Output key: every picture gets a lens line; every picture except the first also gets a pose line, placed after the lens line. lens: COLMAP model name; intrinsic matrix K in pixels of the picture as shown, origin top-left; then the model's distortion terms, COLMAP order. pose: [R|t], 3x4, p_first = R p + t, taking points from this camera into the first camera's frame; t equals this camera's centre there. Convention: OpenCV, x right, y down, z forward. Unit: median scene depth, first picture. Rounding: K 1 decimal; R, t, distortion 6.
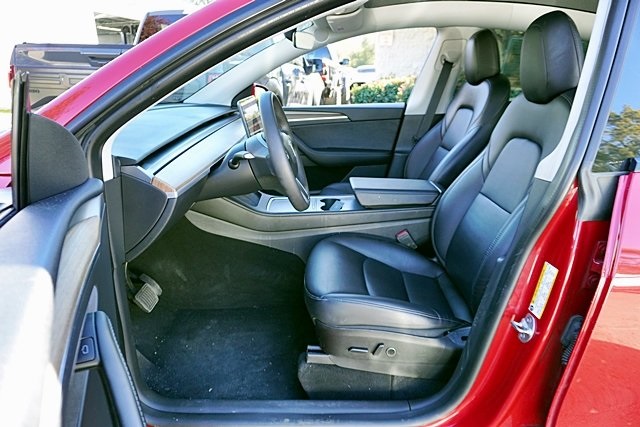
lens RADIAL K [[431.8, 0, 315.8], [0, 431.8, 211.8], [0, 0, 1]] dist [-0.043278, 0.034412]
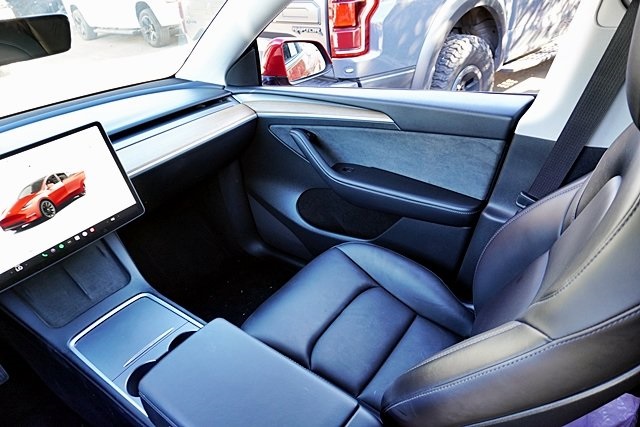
lens RADIAL K [[431.8, 0, 318.3], [0, 431.8, 214.6], [0, 0, 1]] dist [-0.043278, 0.034412]
pose [[0.771681, 0.238296, -0.589681, 0.480848], [-0.080463, 0.956285, 0.281148, -0.372487], [0.630899, -0.169509, 0.757121, 0.846893]]
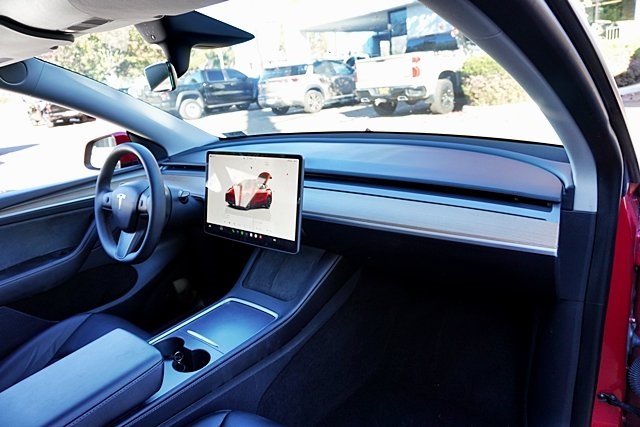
lens RADIAL K [[431.8, 0, 317.8], [0, 431.8, 215.8], [0, 0, 1]] dist [-0.043278, 0.034412]
pose [[-0.635496, 0.298385, -0.712117, 0.310528], [-0.153677, 0.854972, 0.495385, -0.546761], [0.756656, 0.424251, -0.497476, 1.506427]]
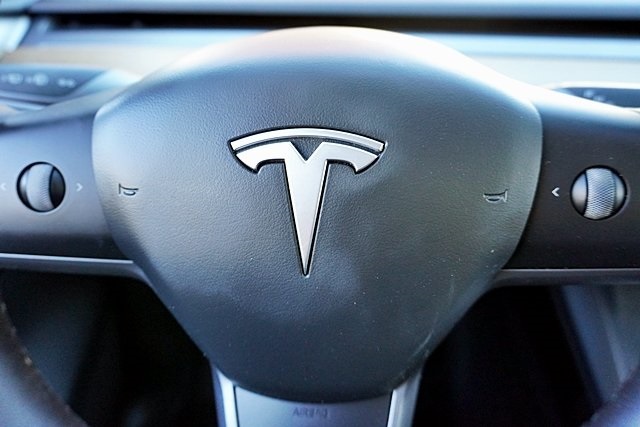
lens RADIAL K [[491.9, 0, 312.8], [0, 491.9, 217.5], [0, 0, 1]] dist [-0.010898, -0.000189]
pose [[-0.102568, 0.464878, -0.879414, 0.064293], [-0.341625, 0.813841, 0.470059, -0.164182], [0.934223, 0.348642, 0.075340, 0.814273]]
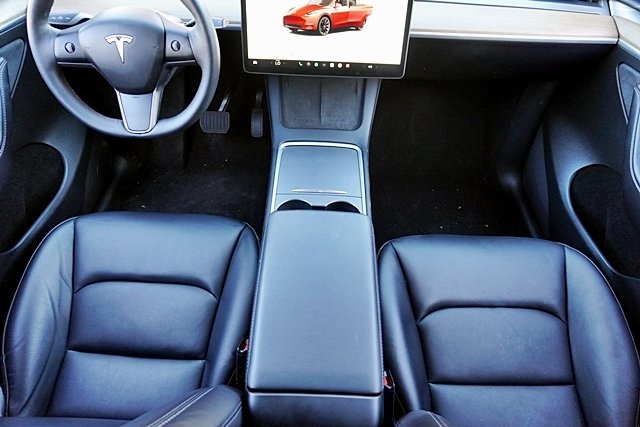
lens RADIAL K [[431.8, 0, 319.9], [0, 431.8, 213.9], [0, 0, 1]] dist [-0.043278, 0.034412]
pose [[-0.037108, 0.715056, -0.698081, 0.460629], [-0.350476, 0.644878, 0.679190, -0.421416], [0.935836, 0.269865, 0.226680, 0.981531]]
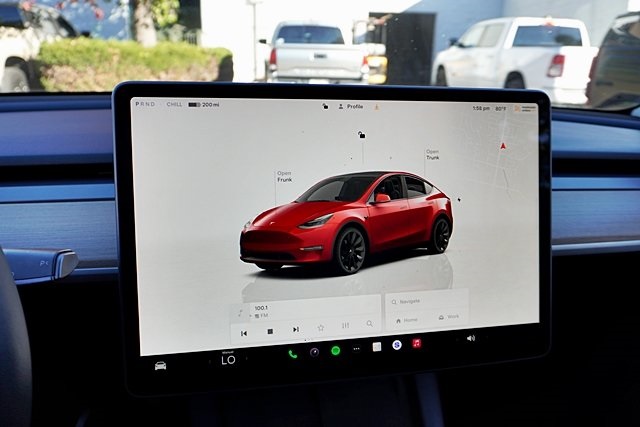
lens RADIAL K [[509.8, 0, 314.8], [0, 509.8, 212.0], [0, 0, 1]] dist [-0.030100, 0.033591]
pose [[0.177162, 0.282985, -0.942620, 0.106936], [-0.338857, 0.916750, 0.211532, -0.258577], [0.924008, 0.281938, 0.258304, 0.960015]]
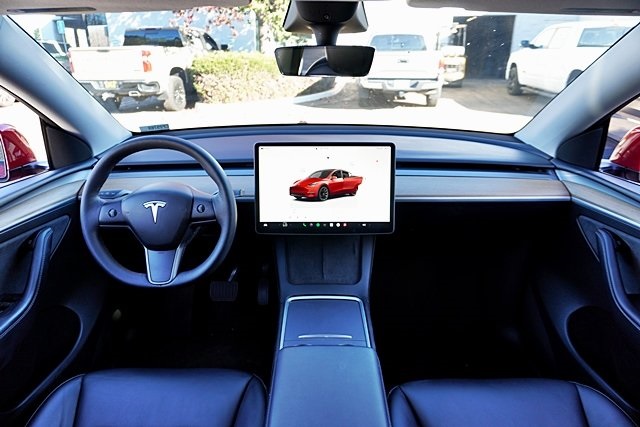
lens RADIAL K [[431.8, 0, 320.2], [0, 431.8, 213.2], [0, 0, 1]] dist [-0.043278, 0.034412]
pose [[-0.017313, 0.343255, -0.939083, 0.547509], [-0.319092, 0.888213, 0.330544, -0.396109], [0.947566, 0.305376, 0.094152, 0.988125]]
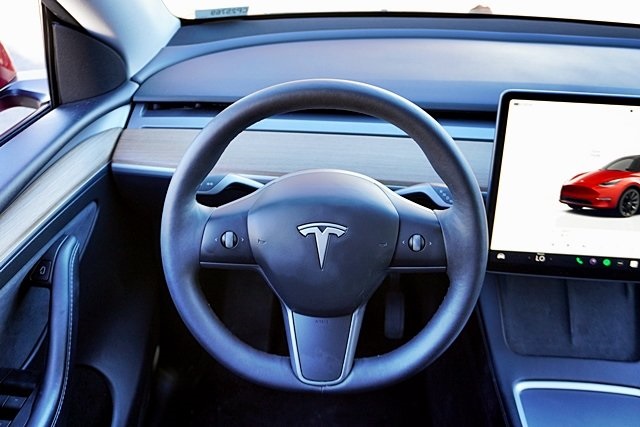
lens RADIAL K [[639.4, 0, 322.8], [0, 639.4, 215.7], [0, 0, 1]] dist [-0.007911, 0.000000]
pose [[-0.067145, 0.500053, -0.863388, 0.336241], [-0.356947, 0.796030, 0.488800, -0.347004], [0.931708, 0.341004, 0.125043, 0.758222]]
